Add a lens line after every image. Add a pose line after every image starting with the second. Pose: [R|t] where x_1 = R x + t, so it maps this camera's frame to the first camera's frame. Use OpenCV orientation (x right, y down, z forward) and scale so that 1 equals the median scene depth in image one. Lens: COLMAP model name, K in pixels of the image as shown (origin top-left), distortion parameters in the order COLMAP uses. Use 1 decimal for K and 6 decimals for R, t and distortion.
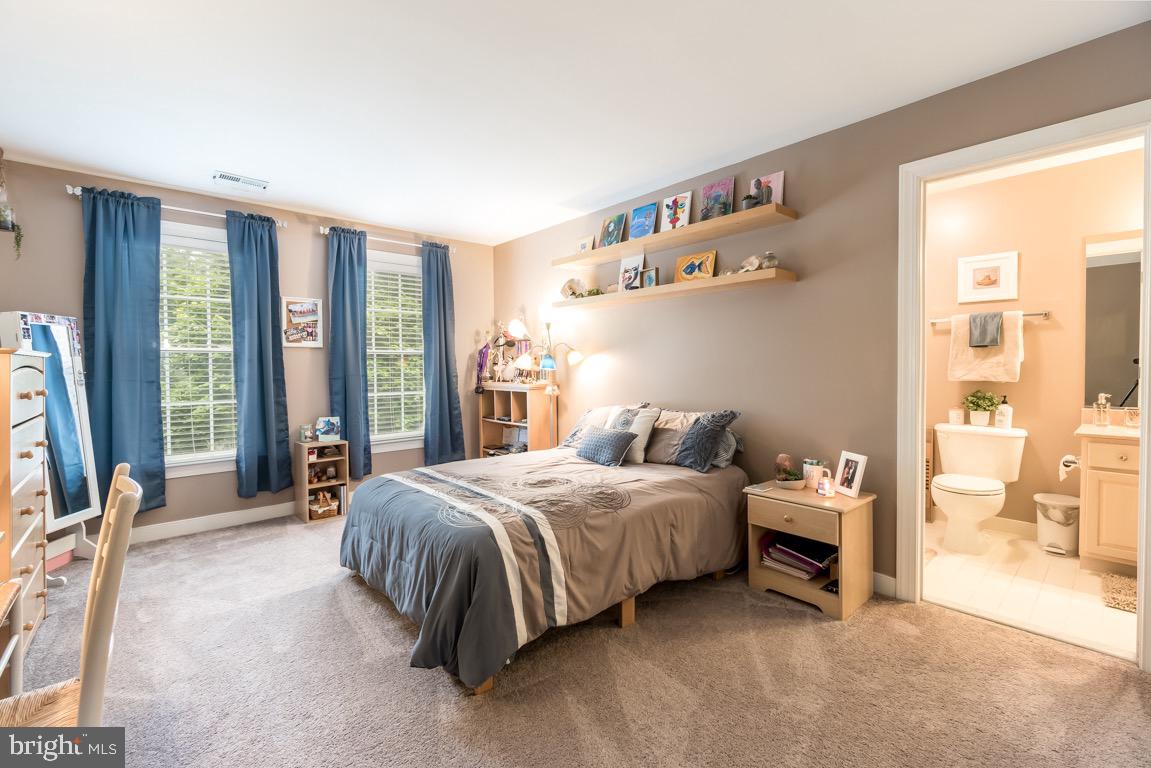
lens RADIAL K [[500.1, 0, 568.9], [0, 500.1, 374.2], [0, 0, 1]] dist [-0.001159, 0.000421]
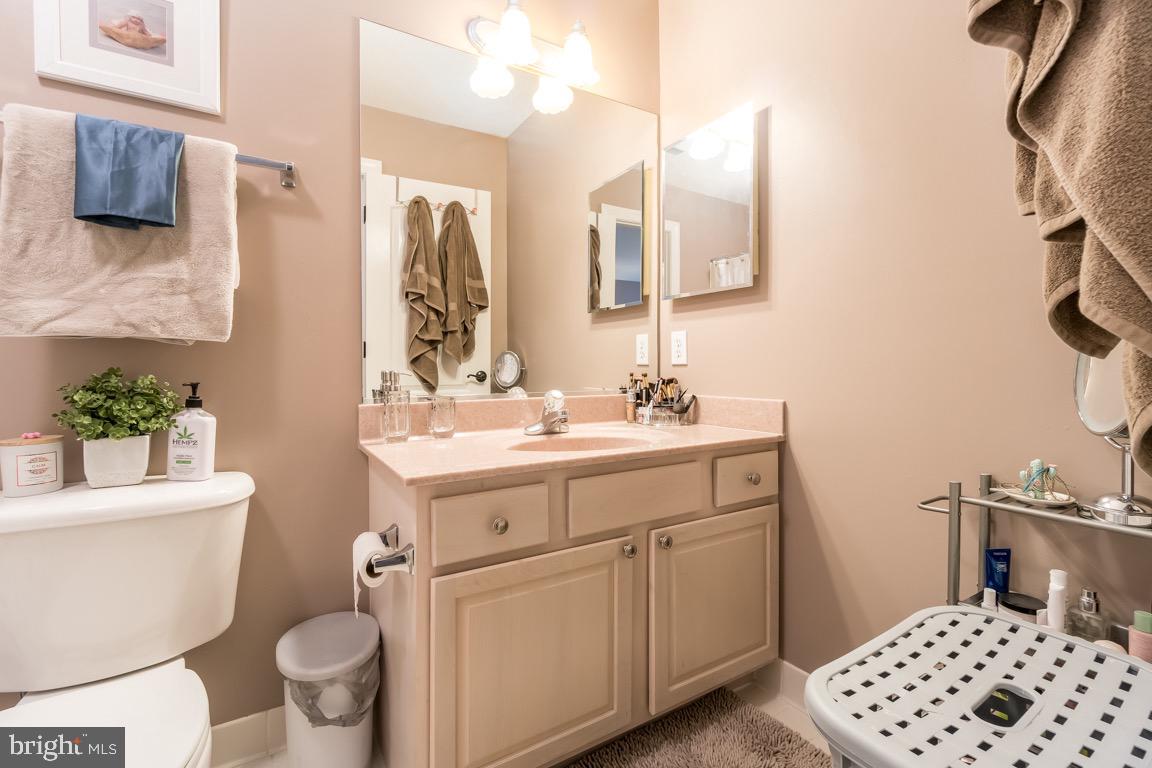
lens RADIAL K [[500.5, 0, 569.9], [0, 500.5, 373.8], [0, 0, 1]] dist [-0.001159, 0.000421]
pose [[0.171374, -0.006227, 0.985186, 0.581090], [0.015217, 0.999877, 0.003673, 0.039271], [-0.985089, 0.014362, 0.171448, 0.689506]]
